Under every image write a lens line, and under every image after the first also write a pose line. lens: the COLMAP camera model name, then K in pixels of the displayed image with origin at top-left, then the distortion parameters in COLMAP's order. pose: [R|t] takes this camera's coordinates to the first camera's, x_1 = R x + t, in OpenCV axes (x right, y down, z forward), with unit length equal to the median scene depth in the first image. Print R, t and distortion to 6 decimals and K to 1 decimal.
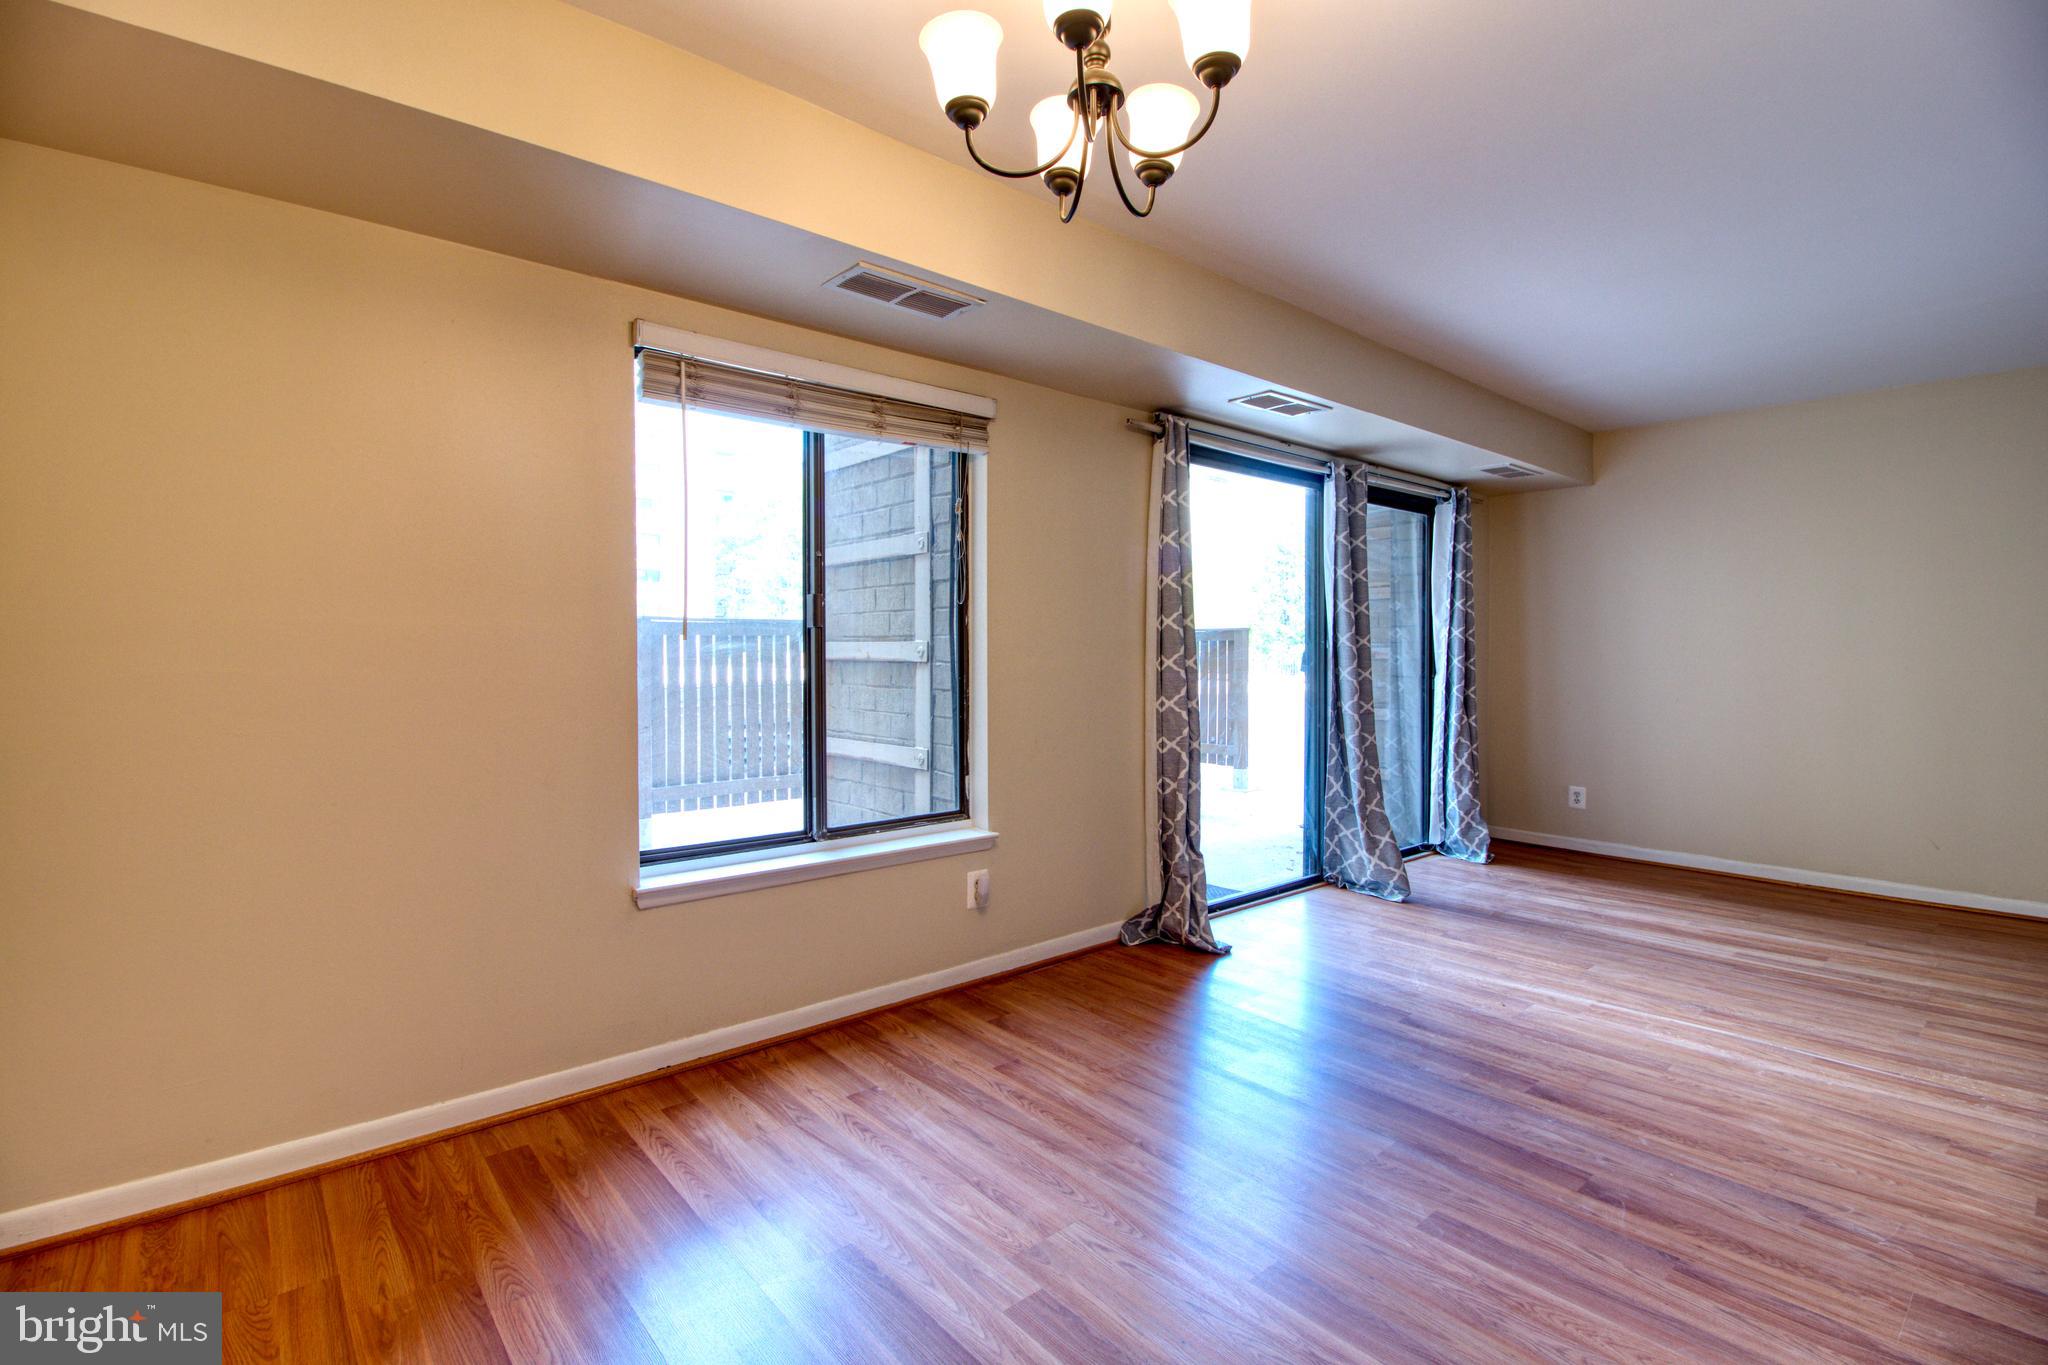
lens RADIAL K [[946.3, 0, 1021.7], [0, 946.3, 672.7], [0, 0, 1]] dist [-0.002891, -0.010054]
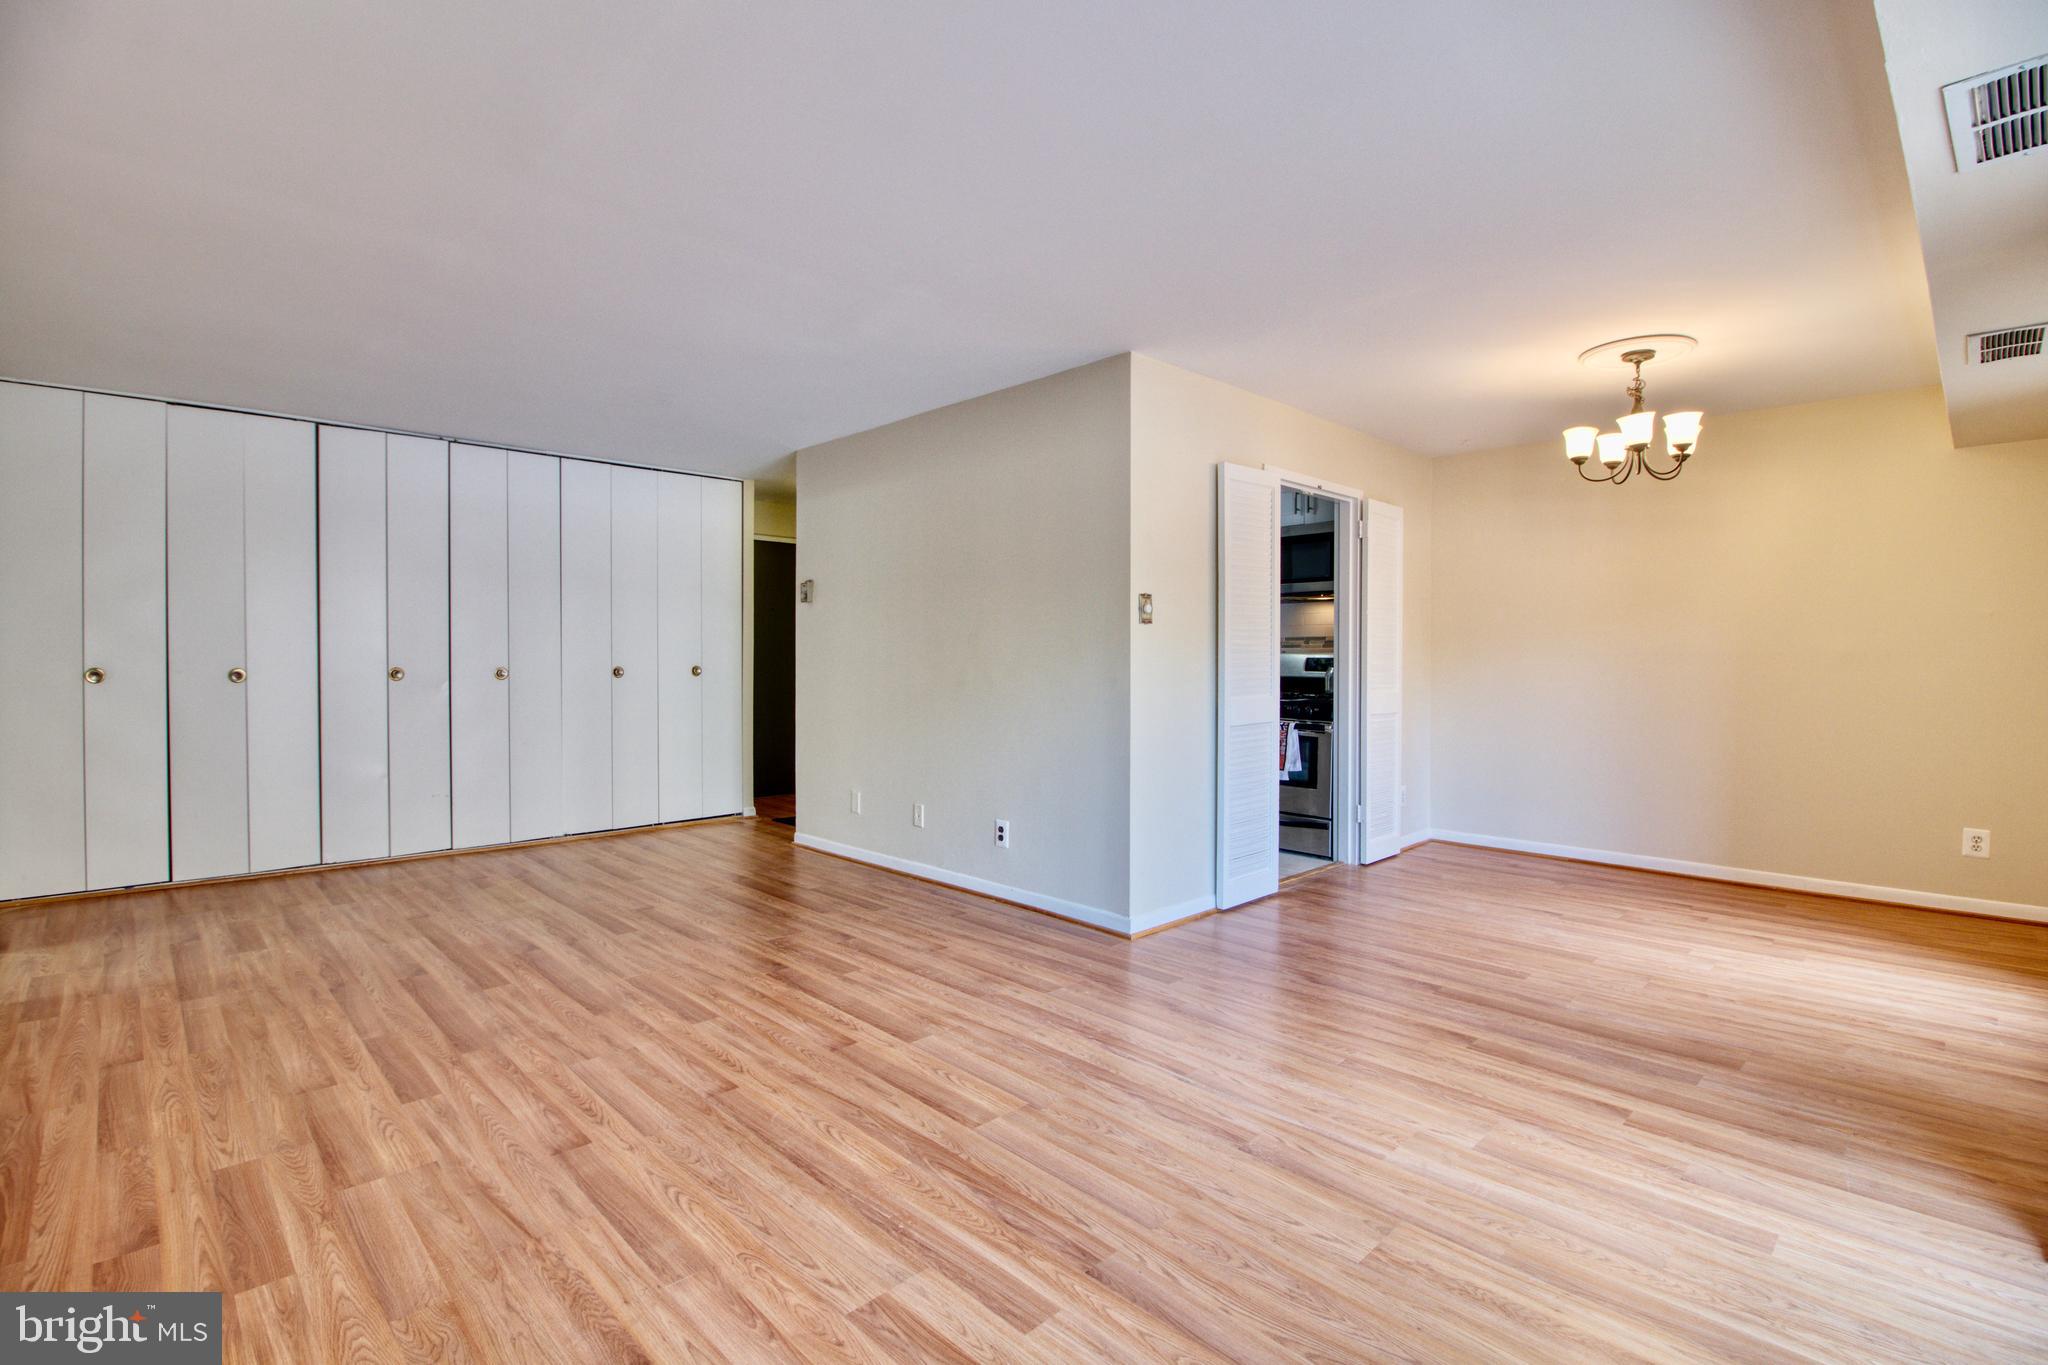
lens RADIAL K [[946.3, 0, 1018.4], [0, 946.3, 666.9], [0, 0, 1]] dist [-0.002891, -0.010054]
pose [[-0.998317, -0.008433, -0.057374, 1.108862], [-0.010113, 0.999526, 0.029071, -0.037301], [0.057102, 0.029602, -0.997929, 2.004765]]
